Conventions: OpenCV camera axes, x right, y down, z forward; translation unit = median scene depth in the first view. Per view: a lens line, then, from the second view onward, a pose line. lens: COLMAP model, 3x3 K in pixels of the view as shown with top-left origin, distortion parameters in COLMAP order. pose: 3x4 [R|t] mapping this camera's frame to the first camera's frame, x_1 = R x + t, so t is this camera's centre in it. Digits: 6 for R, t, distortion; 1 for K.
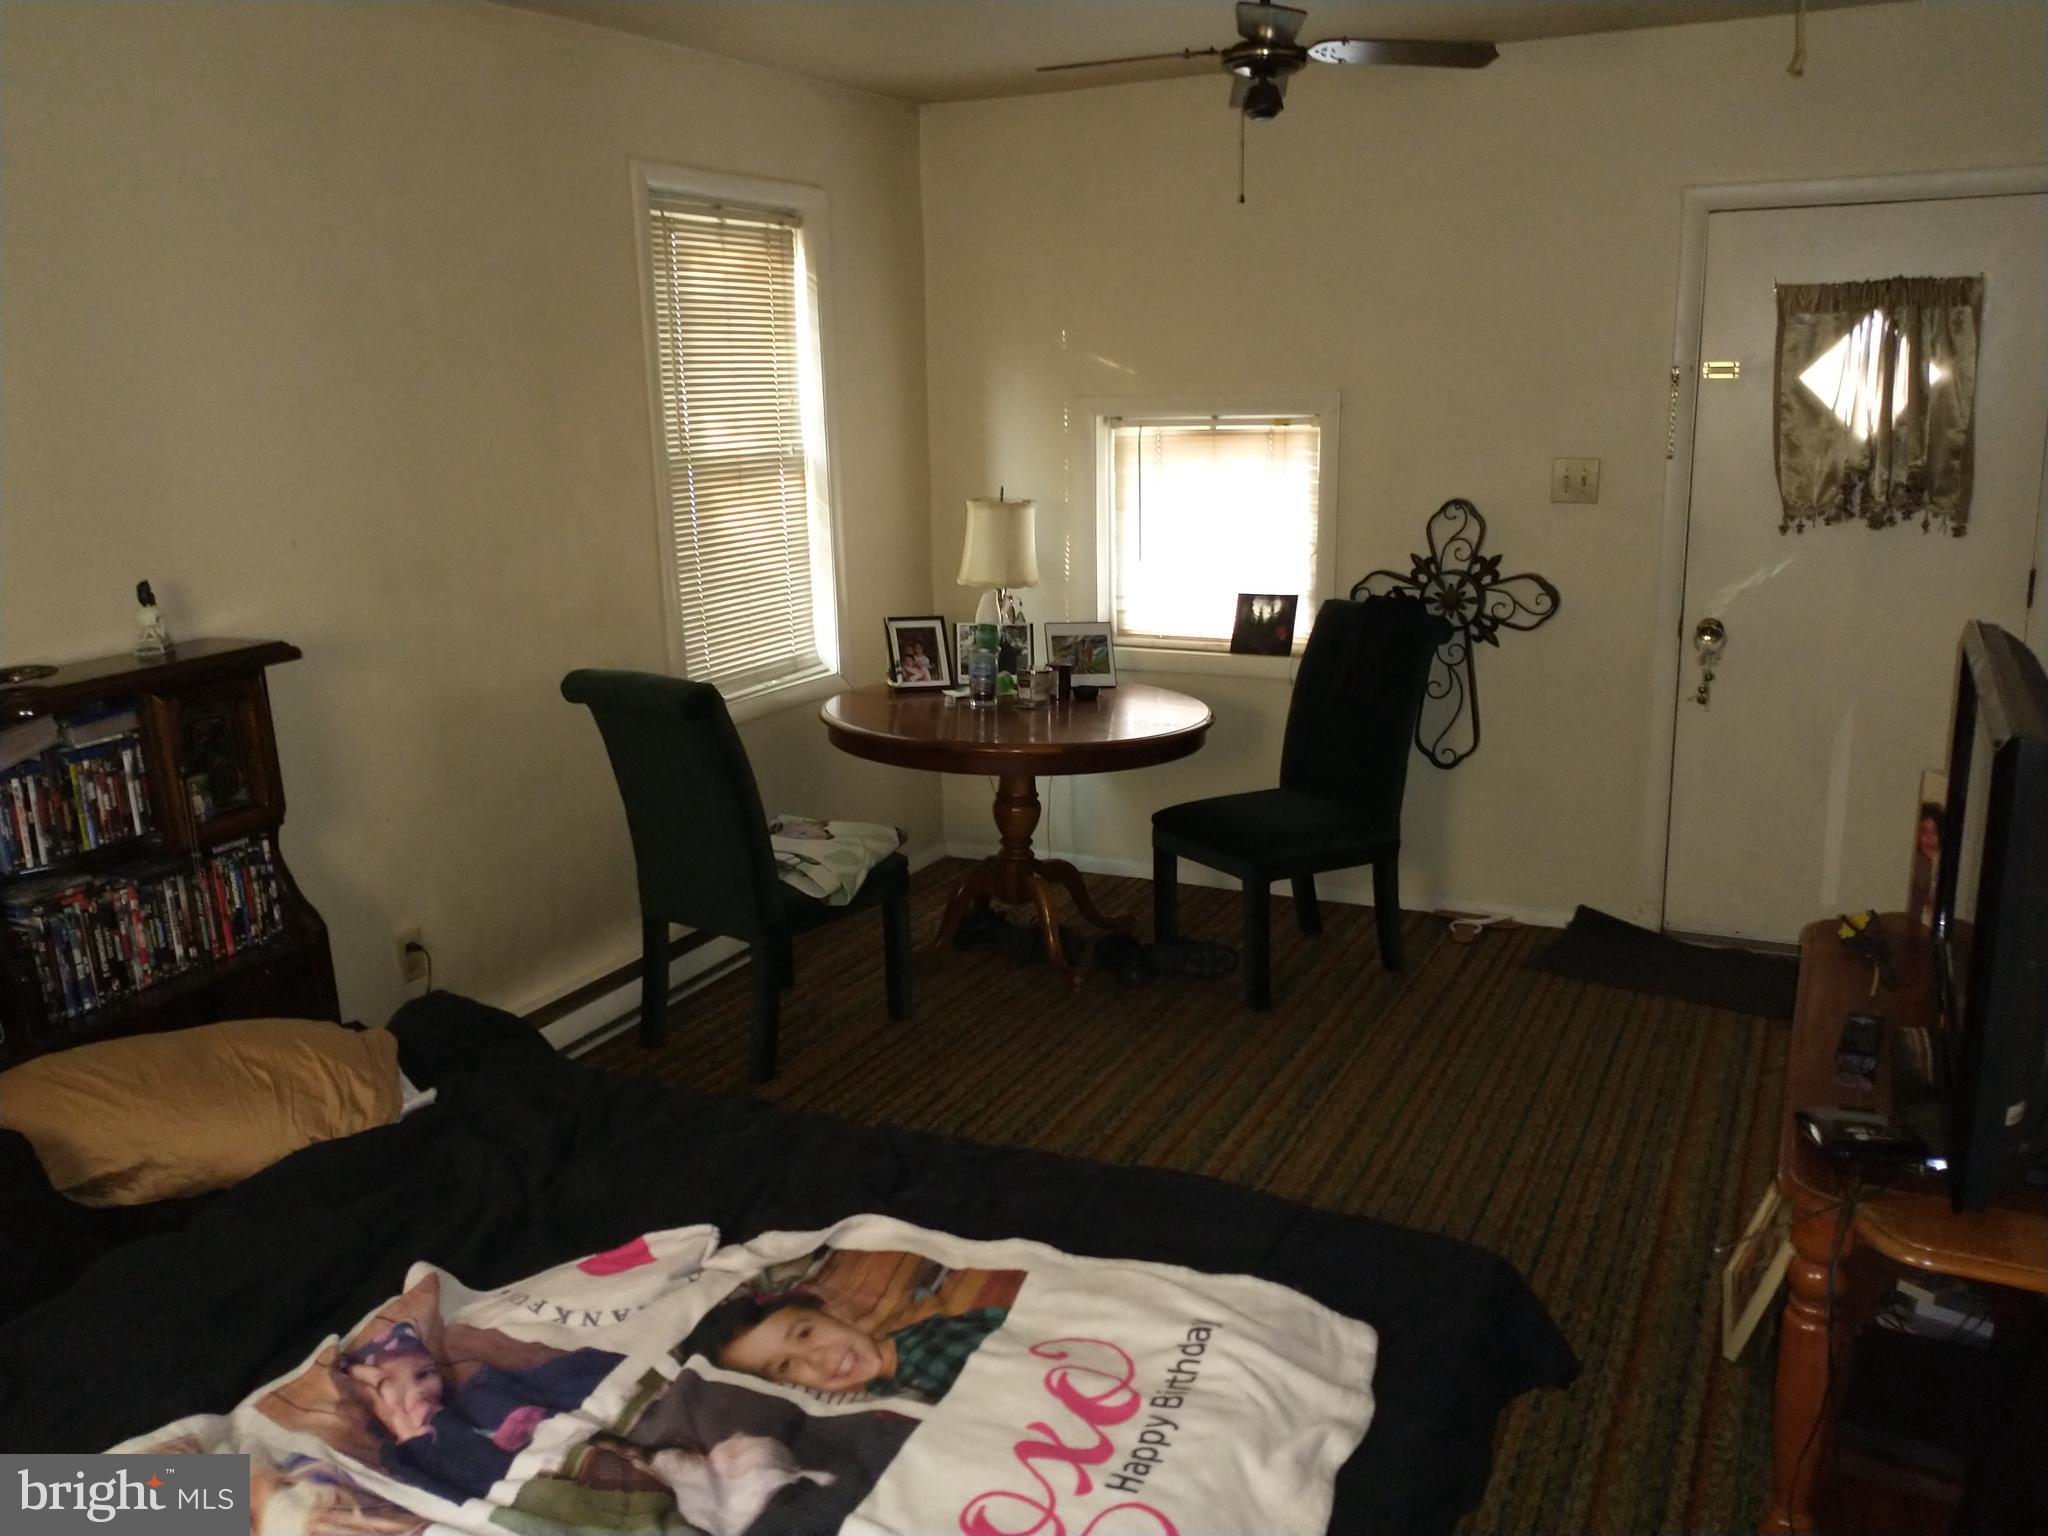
lens RADIAL K [[1622.6, 0, 1010.8], [0, 1622.6, 766.9], [0, 0, 1]] dist [-0.002674, -0.004375]
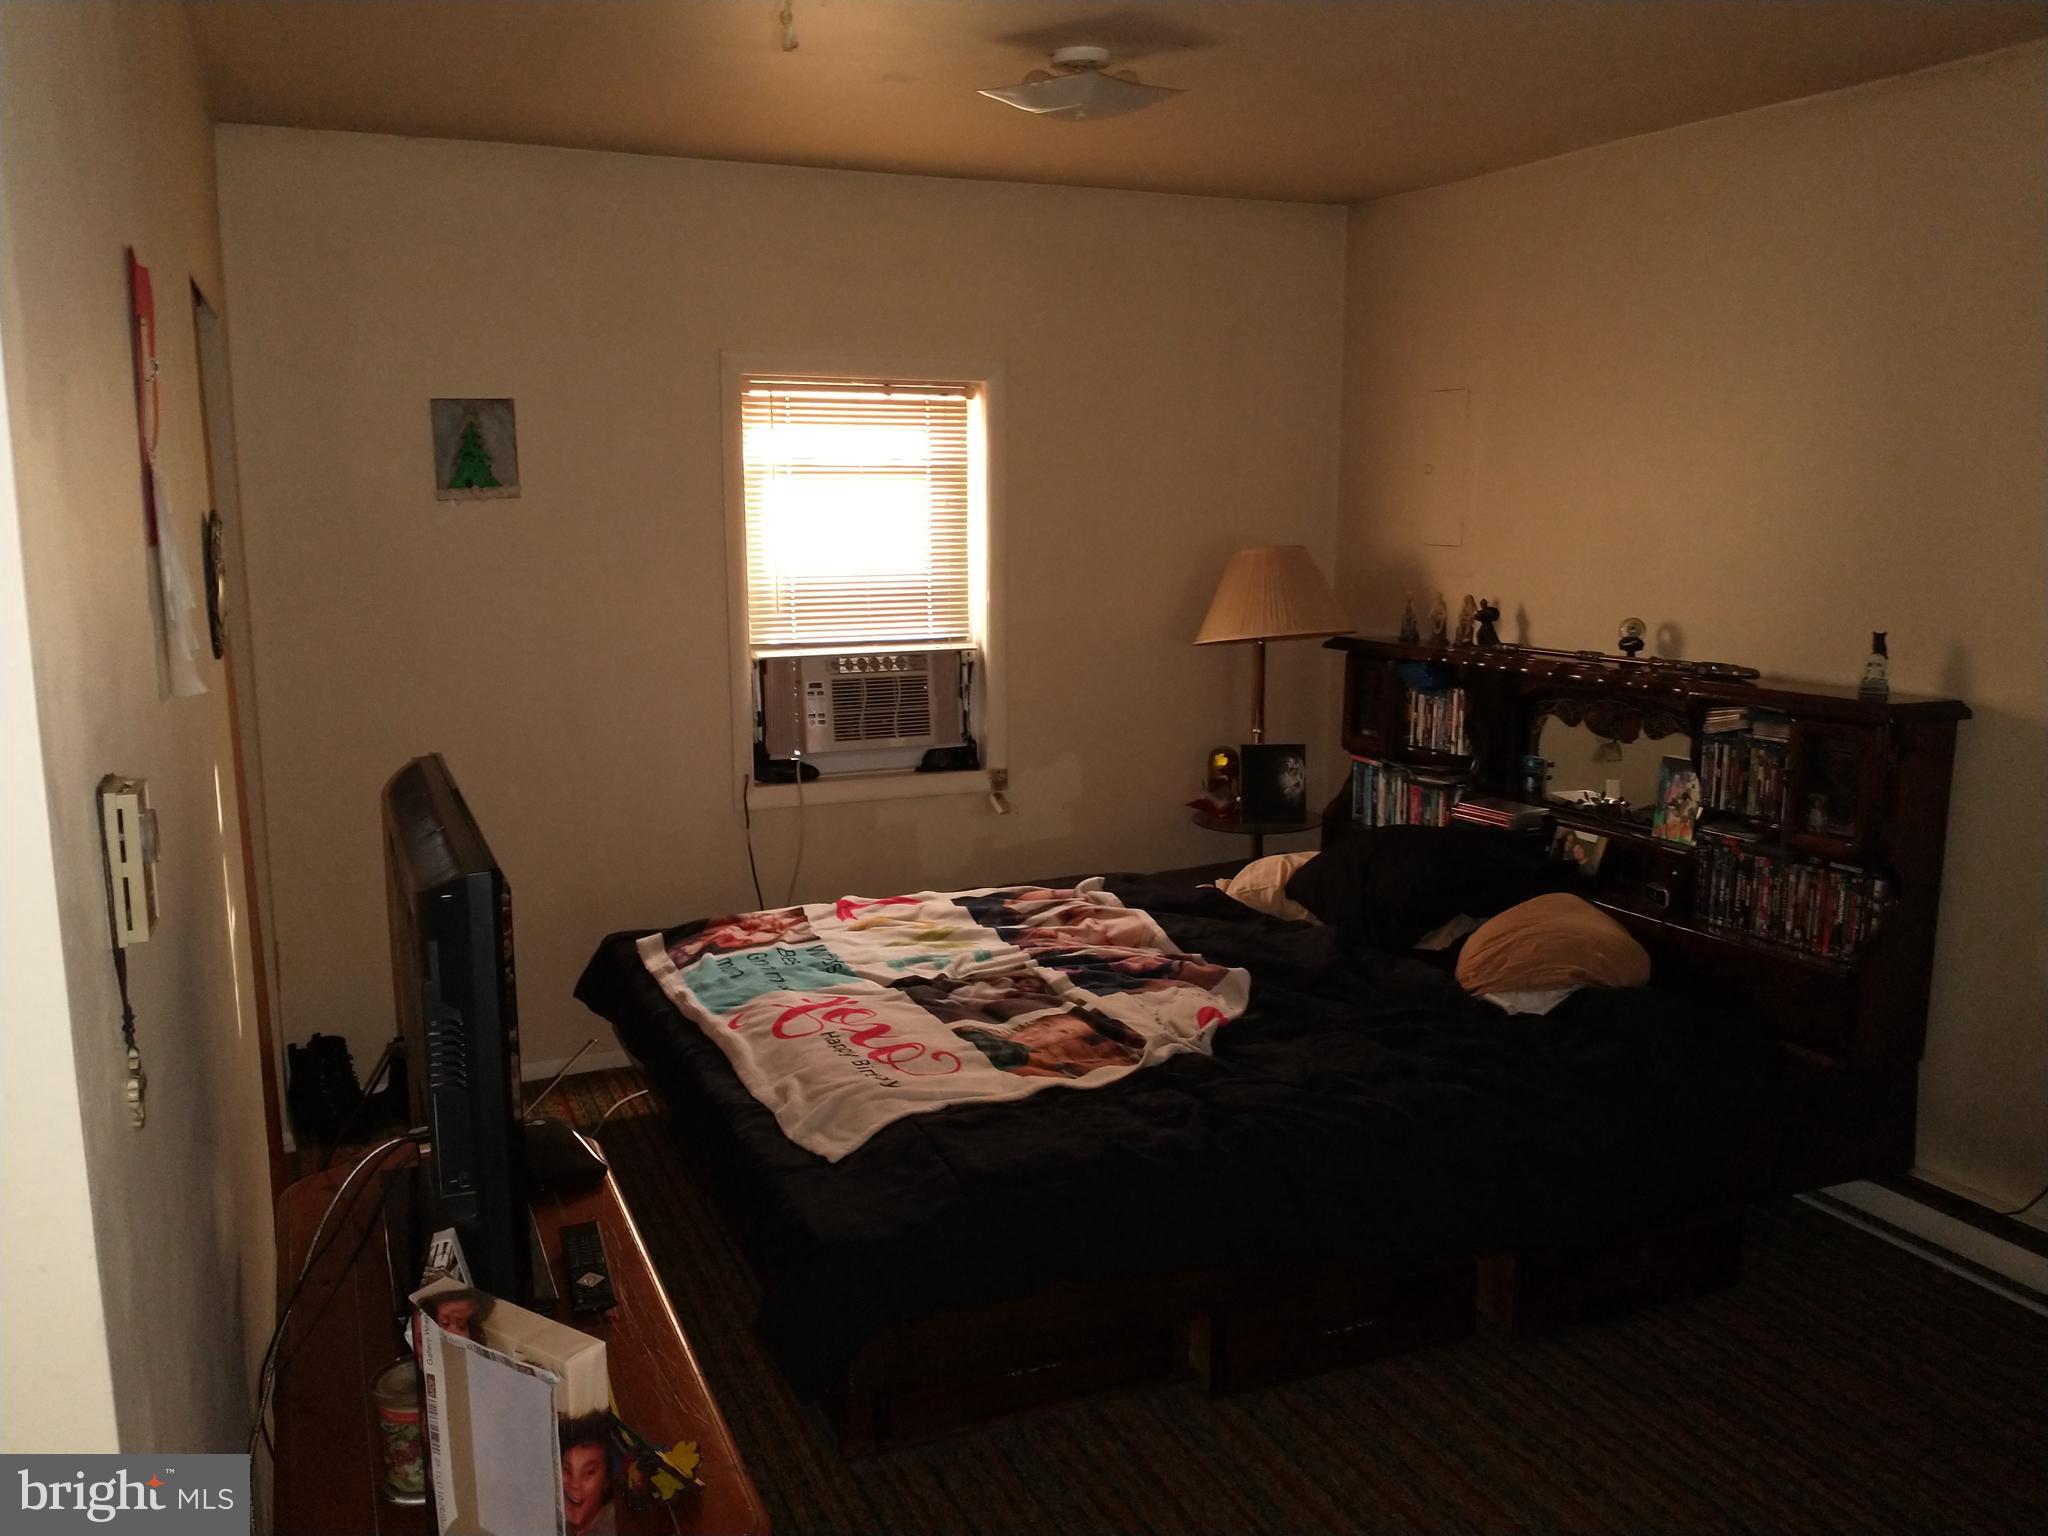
lens RADIAL K [[1622.6, 0, 1010.8], [0, 1622.6, 766.9], [0, 0, 1]] dist [-0.002674, -0.004375]
pose [[-0.653813, 0.156507, -0.740294, 0.785045], [-0.155336, 0.929773, 0.333755, -0.327437], [0.740540, 0.333208, -0.583586, 1.289782]]
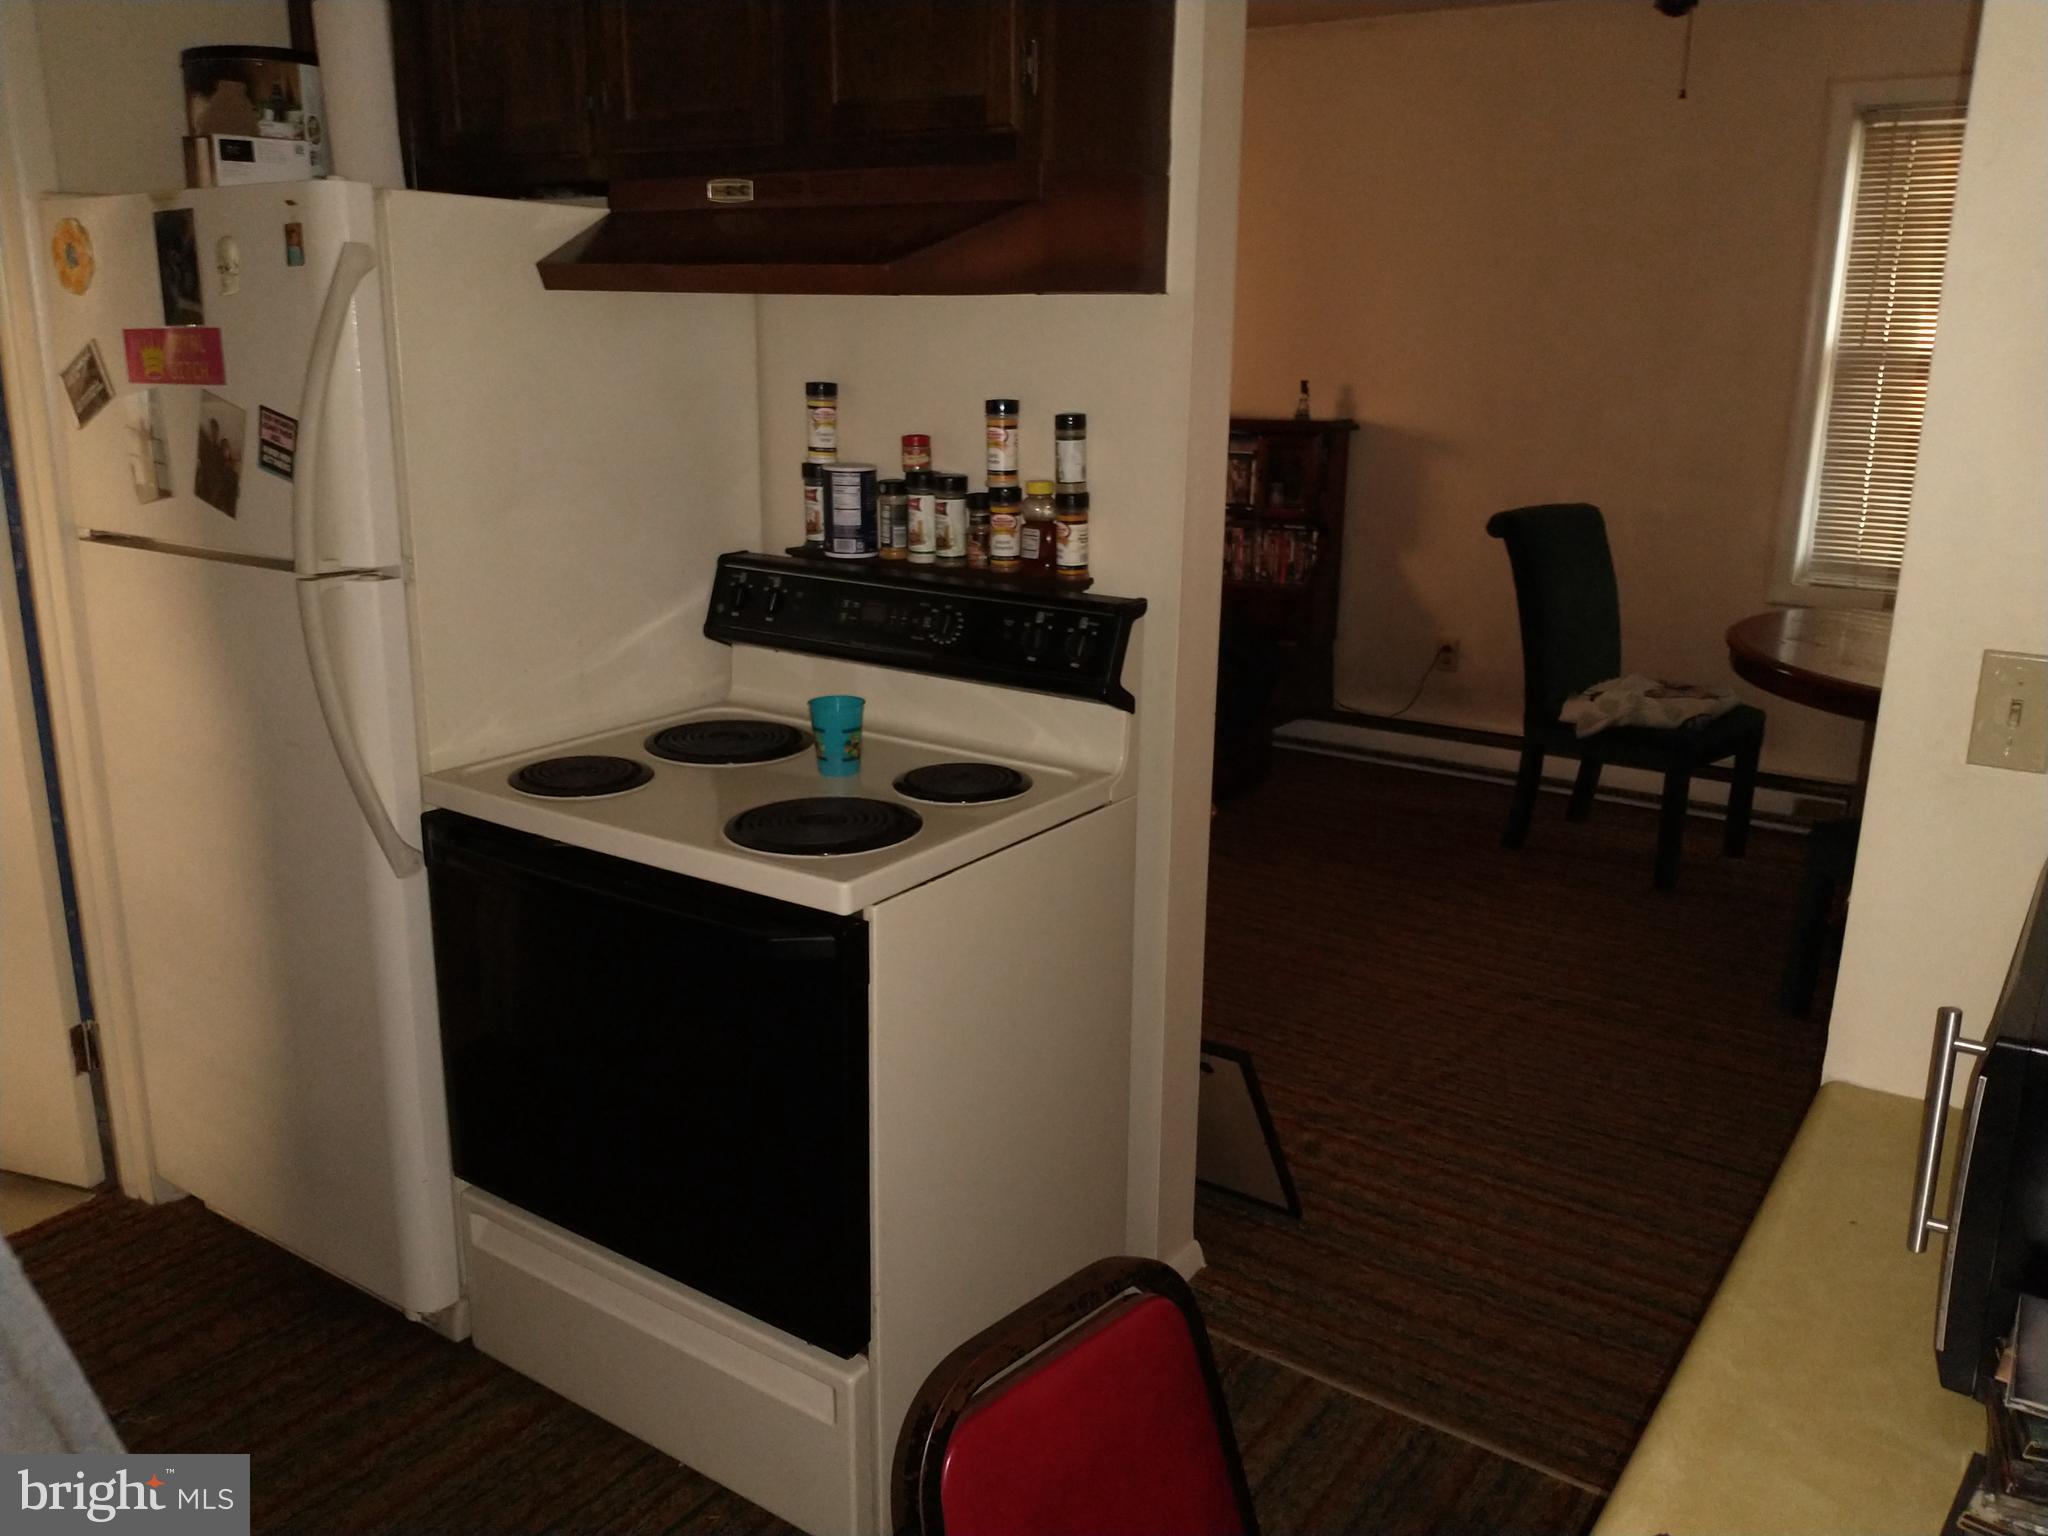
lens RADIAL K [[1622.6, 0, 1010.8], [0, 1622.6, 766.9], [0, 0, 1]] dist [-0.002674, -0.004375]
pose [[-0.134986, 0.287763, -0.948141, 1.516786], [-0.234220, 0.920514, 0.312724, -0.219538], [0.962767, 0.264287, -0.056857, 0.923904]]
